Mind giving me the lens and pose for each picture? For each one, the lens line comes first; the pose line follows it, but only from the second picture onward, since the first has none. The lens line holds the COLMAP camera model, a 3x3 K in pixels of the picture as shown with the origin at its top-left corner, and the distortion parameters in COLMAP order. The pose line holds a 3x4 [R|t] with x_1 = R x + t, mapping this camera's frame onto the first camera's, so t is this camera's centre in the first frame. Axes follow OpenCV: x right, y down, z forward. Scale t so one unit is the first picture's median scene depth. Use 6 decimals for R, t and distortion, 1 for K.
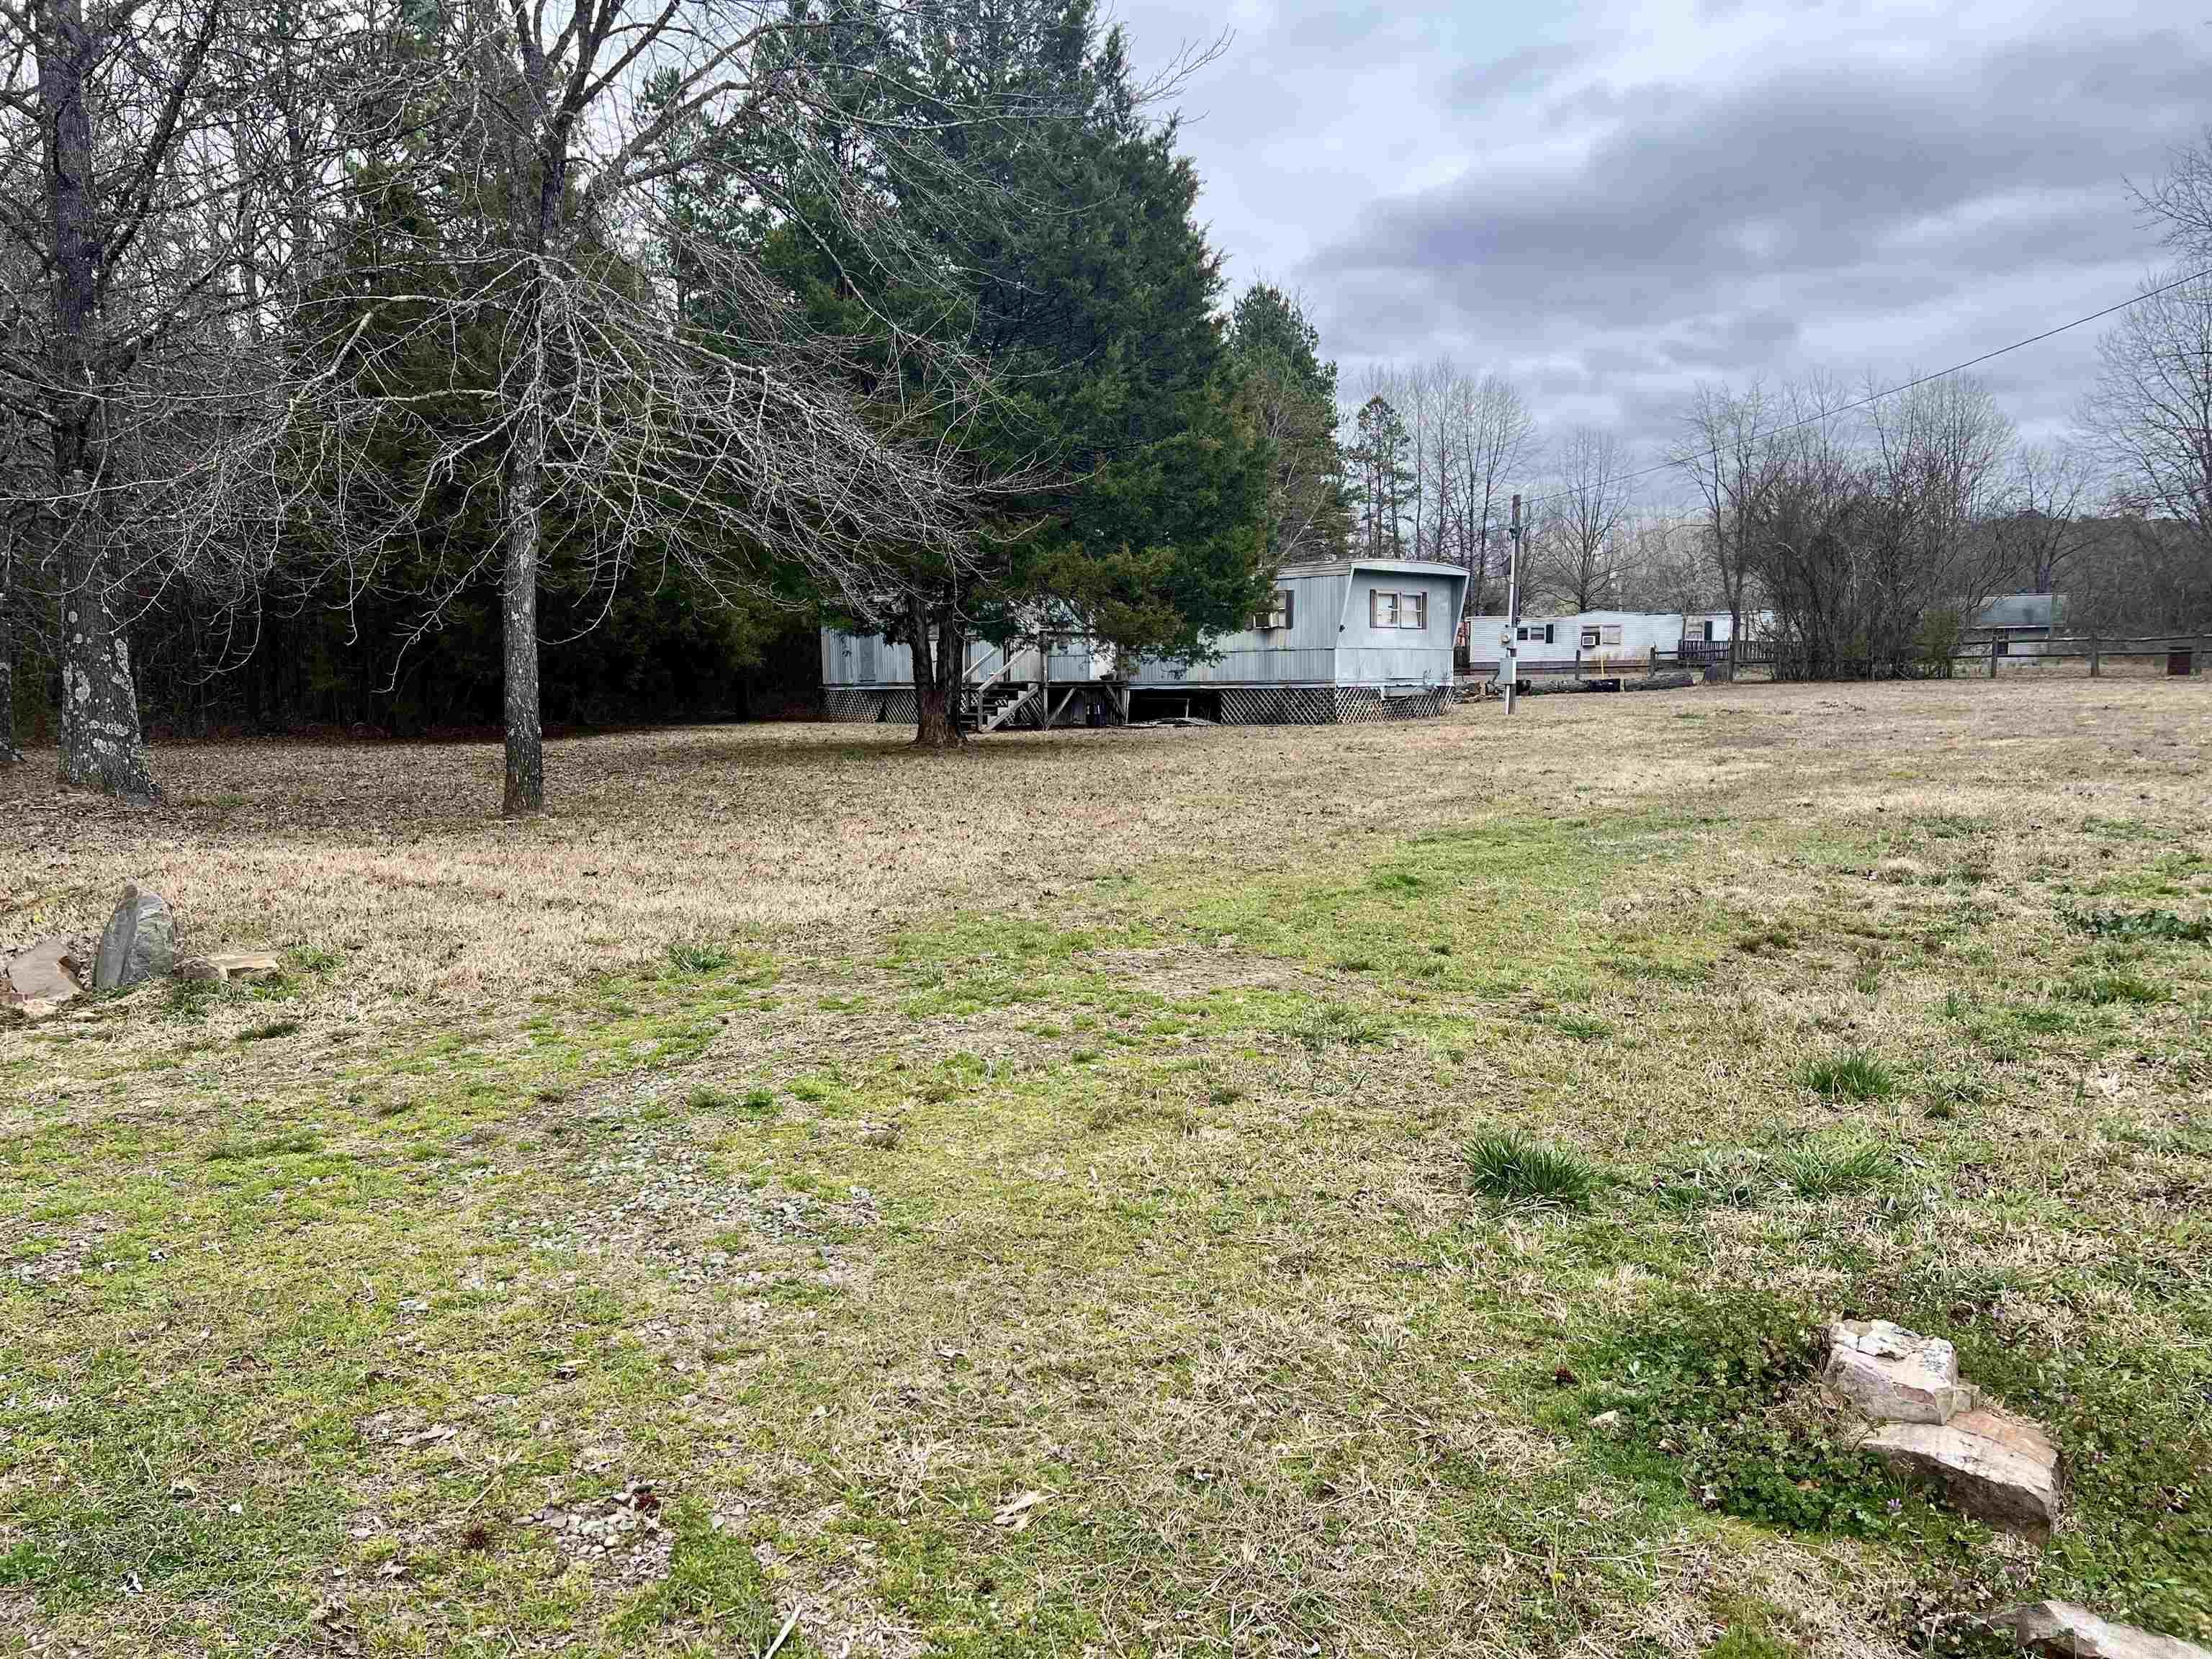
lens RADIAL K [[1642.5, 0, 1094.6], [0, 1642.5, 838.6], [0, 0, 1]] dist [0.047054, -0.043537]
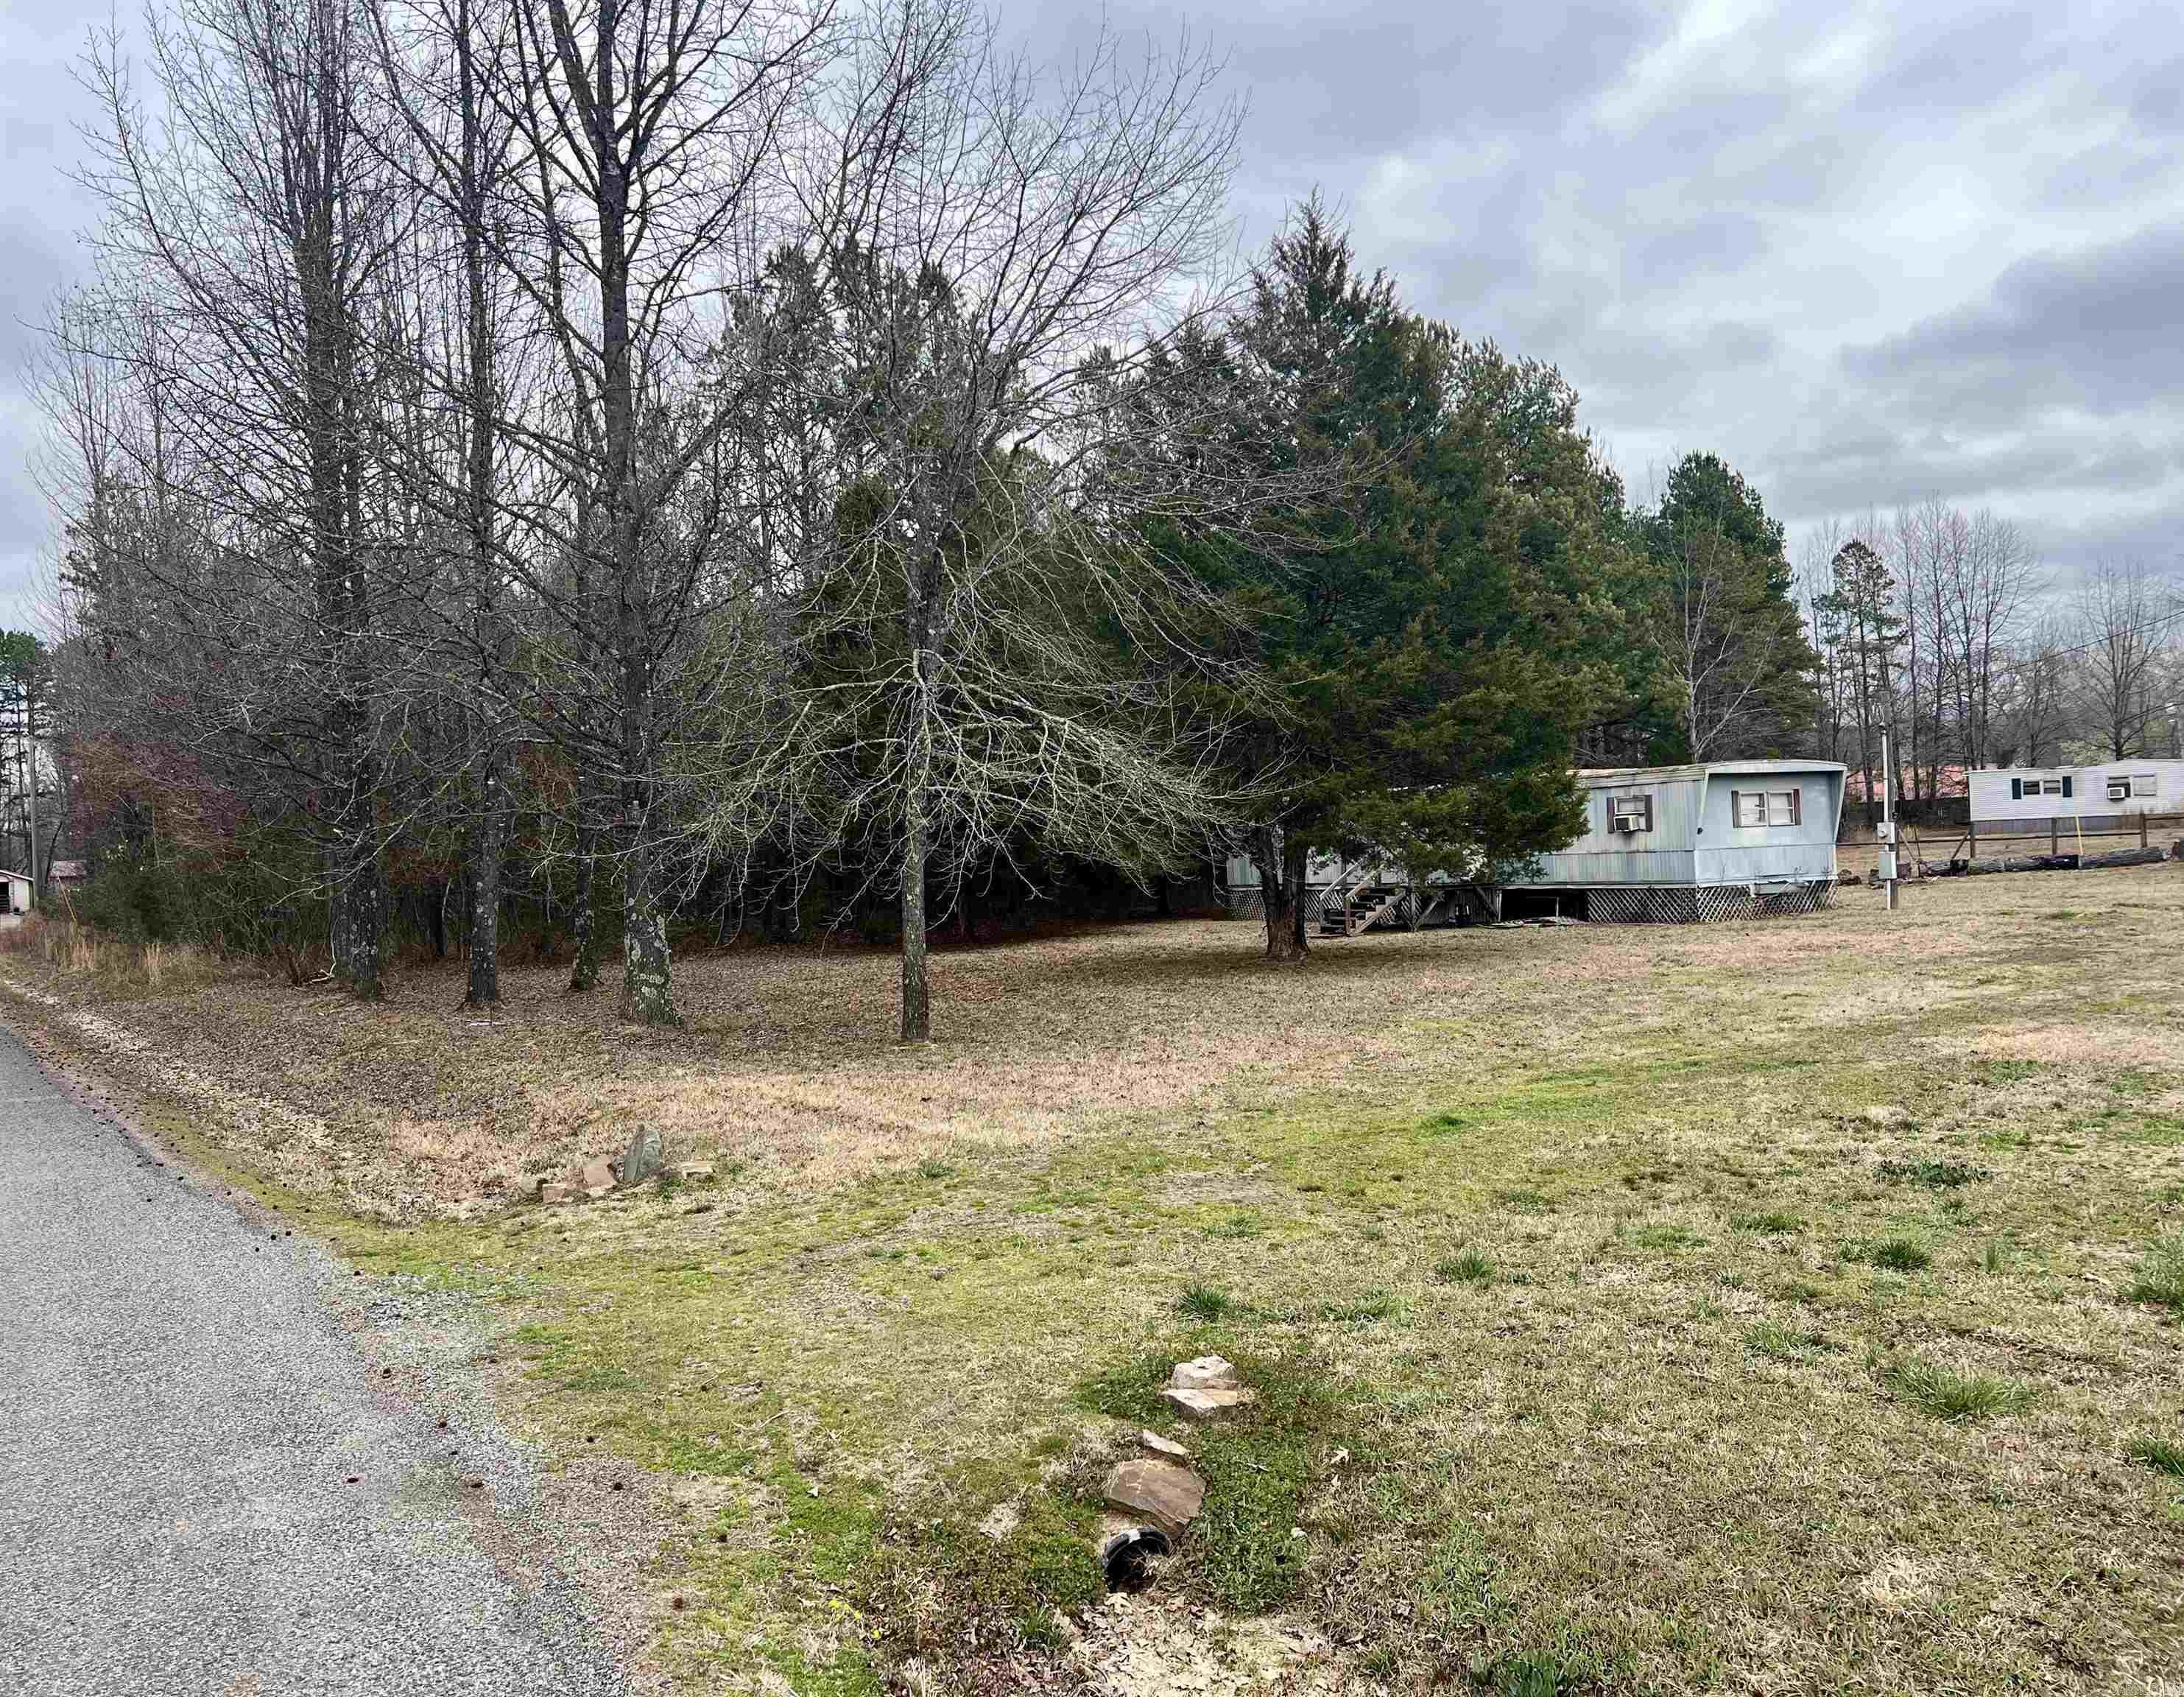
lens RADIAL K [[1714.4, 0, 1068.6], [0, 1714.4, 864.3], [0, 0, 1]] dist [0.064739, -0.021920]
pose [[0.952113, -0.028591, -0.304406, 0.101337], [0.005132, 0.996972, -0.077588, -0.023972], [0.305703, 0.072310, 0.949377, -0.152155]]
